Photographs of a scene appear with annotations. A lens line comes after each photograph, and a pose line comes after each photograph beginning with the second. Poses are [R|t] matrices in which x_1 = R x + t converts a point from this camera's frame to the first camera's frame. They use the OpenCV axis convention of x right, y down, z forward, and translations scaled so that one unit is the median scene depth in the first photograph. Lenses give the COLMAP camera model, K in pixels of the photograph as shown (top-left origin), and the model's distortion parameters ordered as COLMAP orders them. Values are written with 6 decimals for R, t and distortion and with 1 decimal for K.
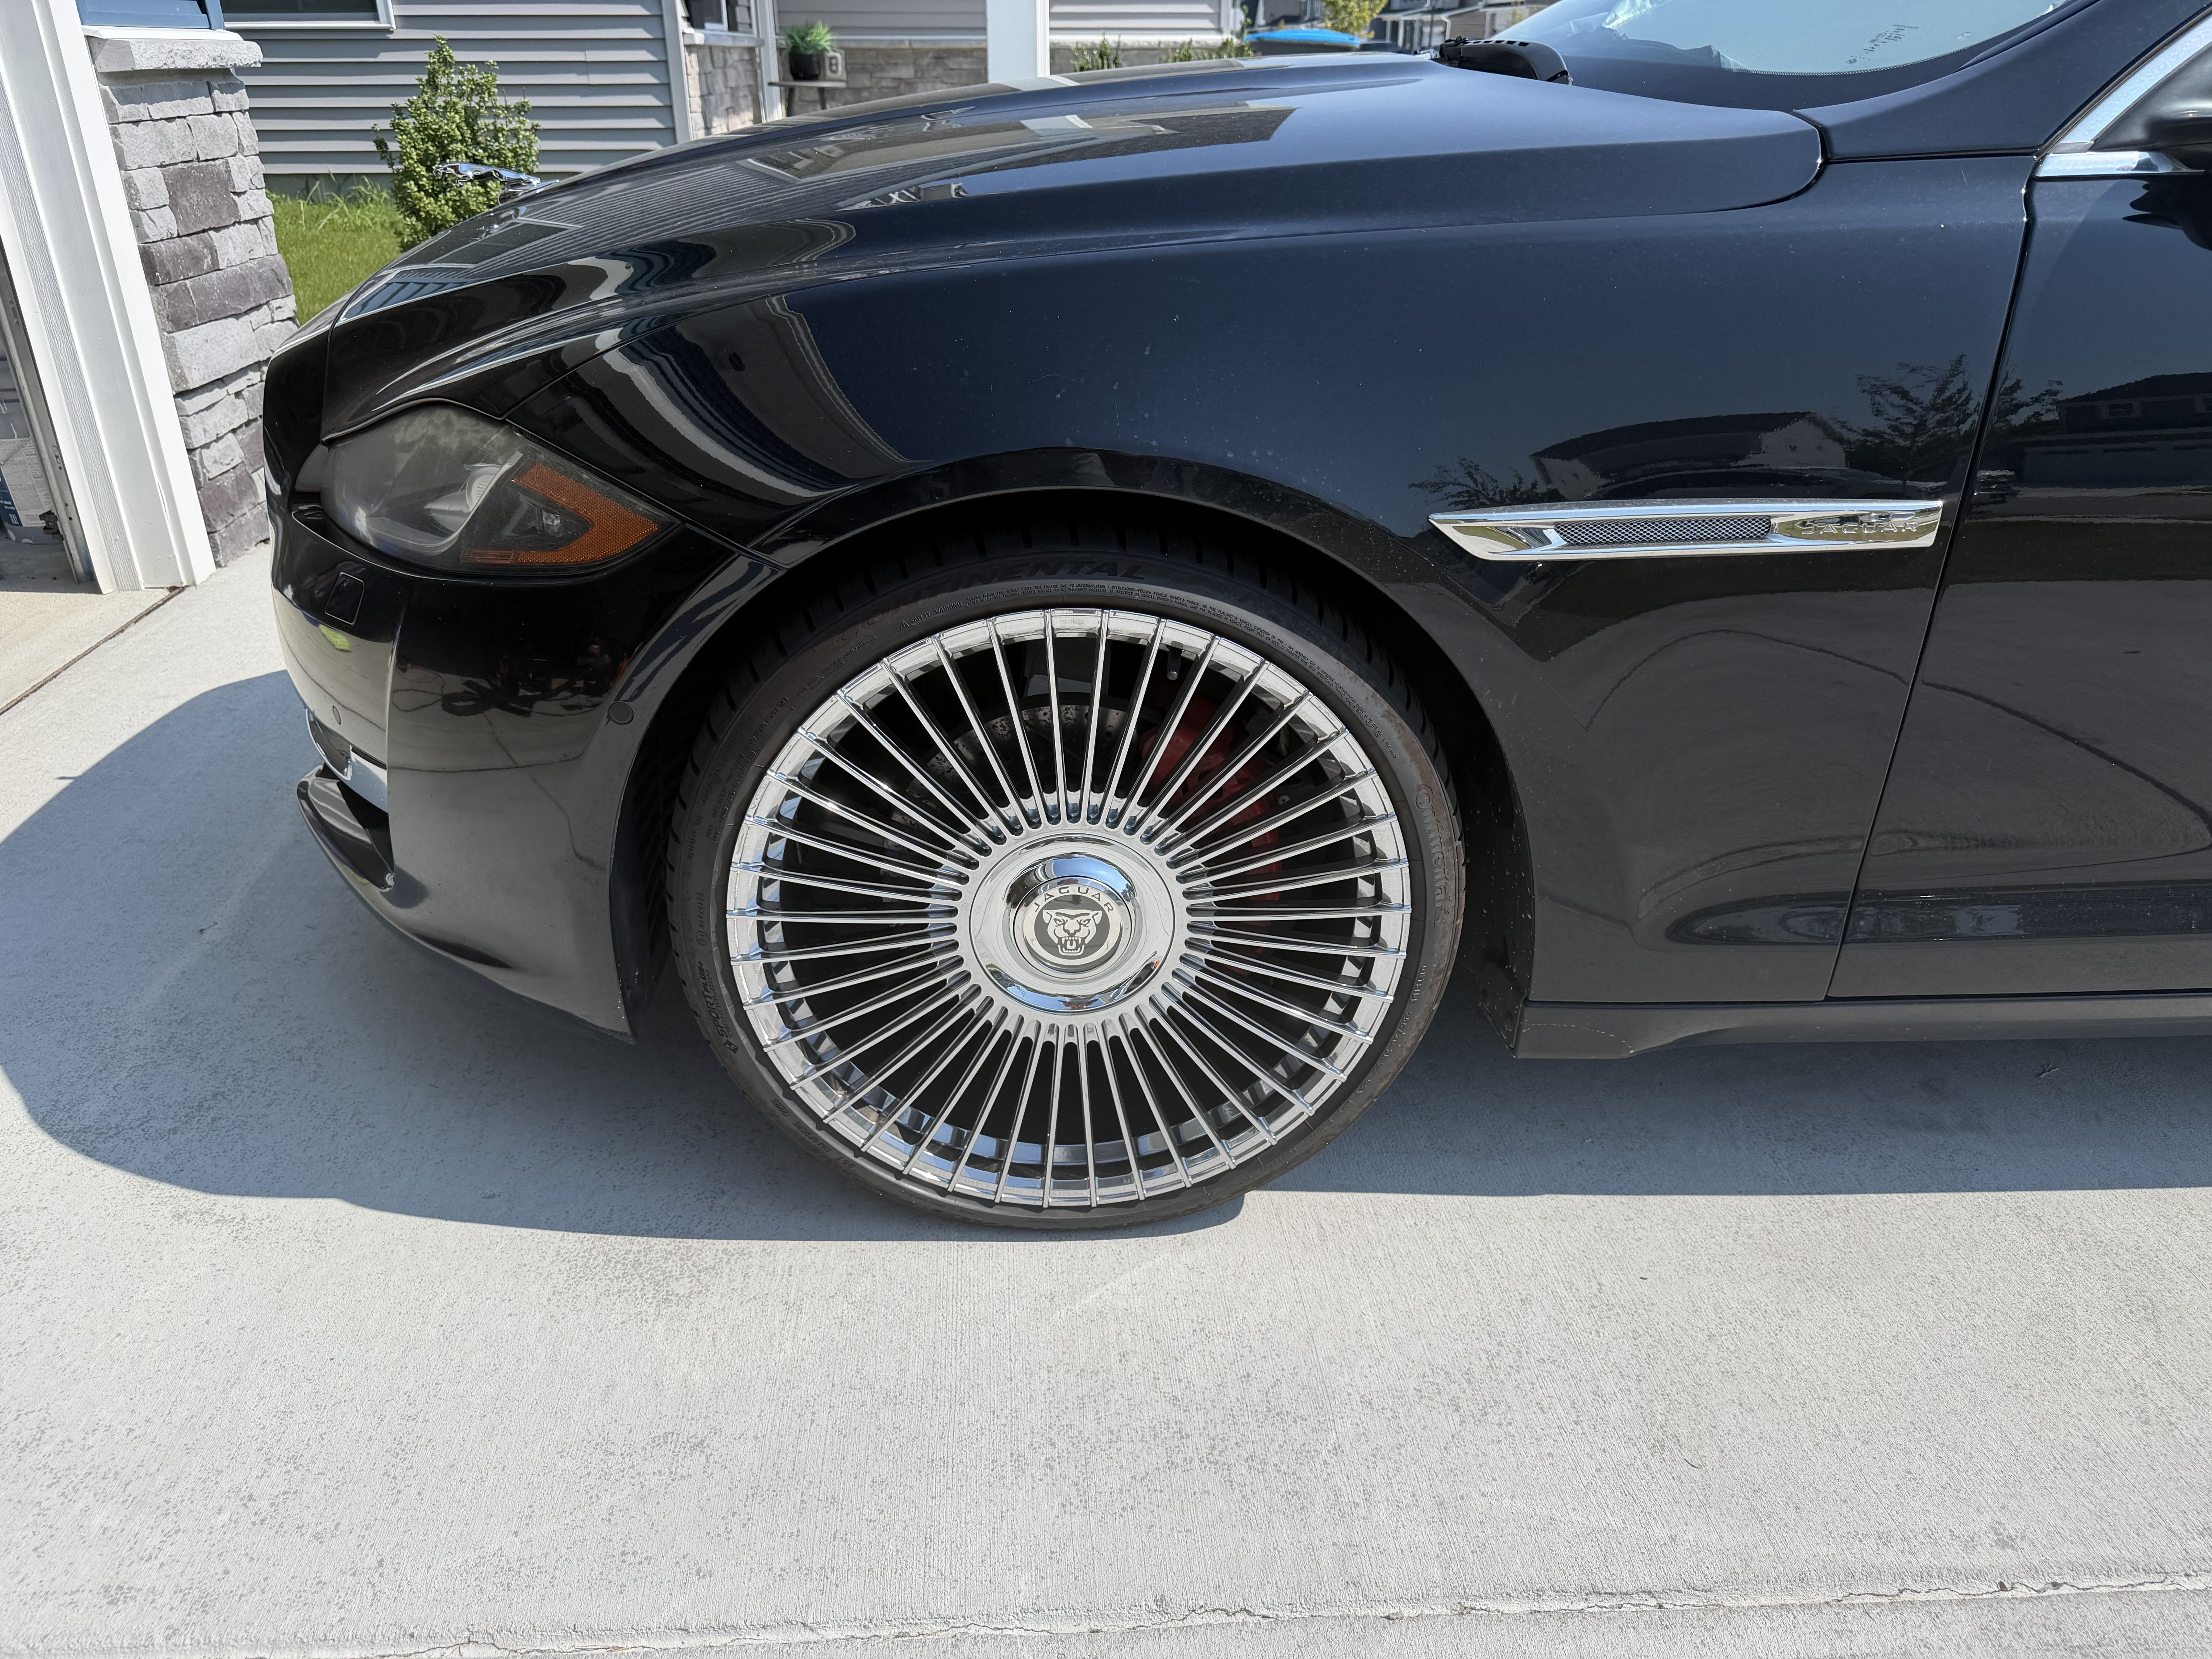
lens RADIAL K [[1523.4, 0, 1097.8], [0, 1523.4, 815.2], [0, 0, 1]] dist [0.001939, 0.000011]
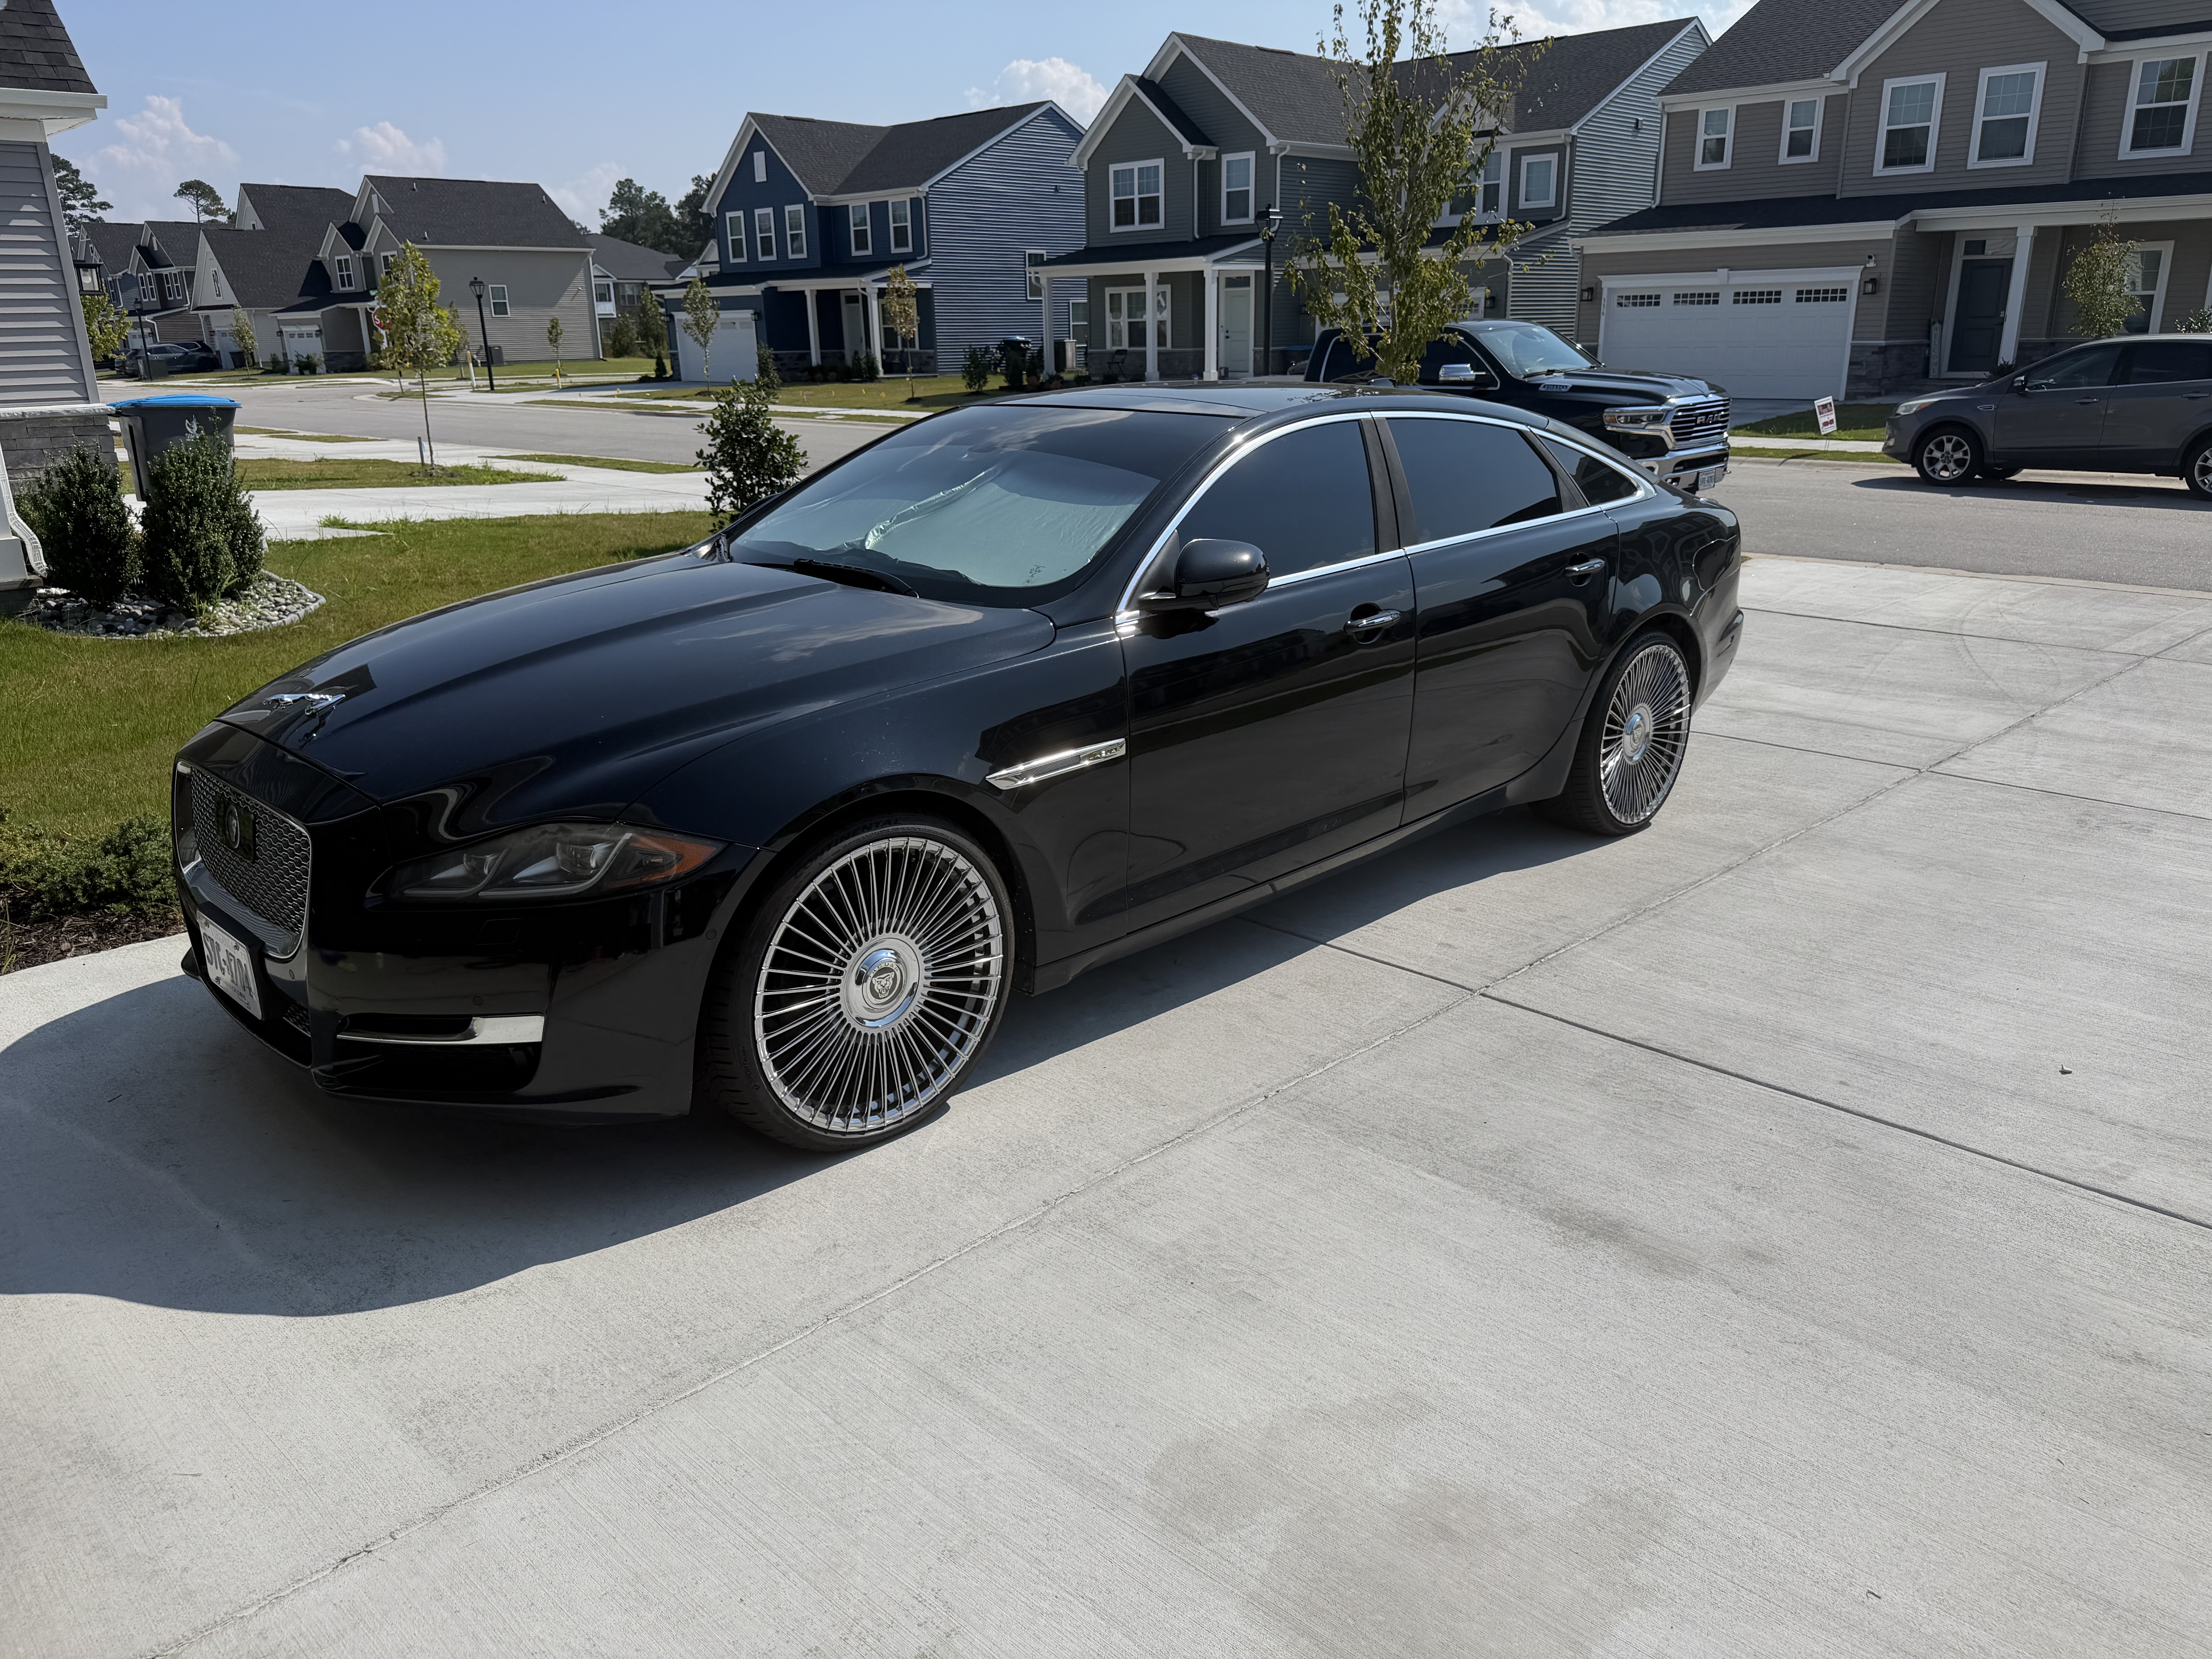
lens RADIAL K [[1523.4, 0, 1110.5], [0, 1523.4, 829.3], [0, 0, 1]] dist [0.001939, 0.000011]
pose [[0.746539, -0.210724, 0.631090, -1.122013], [0.310478, 0.949248, -0.050317, 0.074226], [-0.588458, 0.233503, 0.774076, -0.978484]]
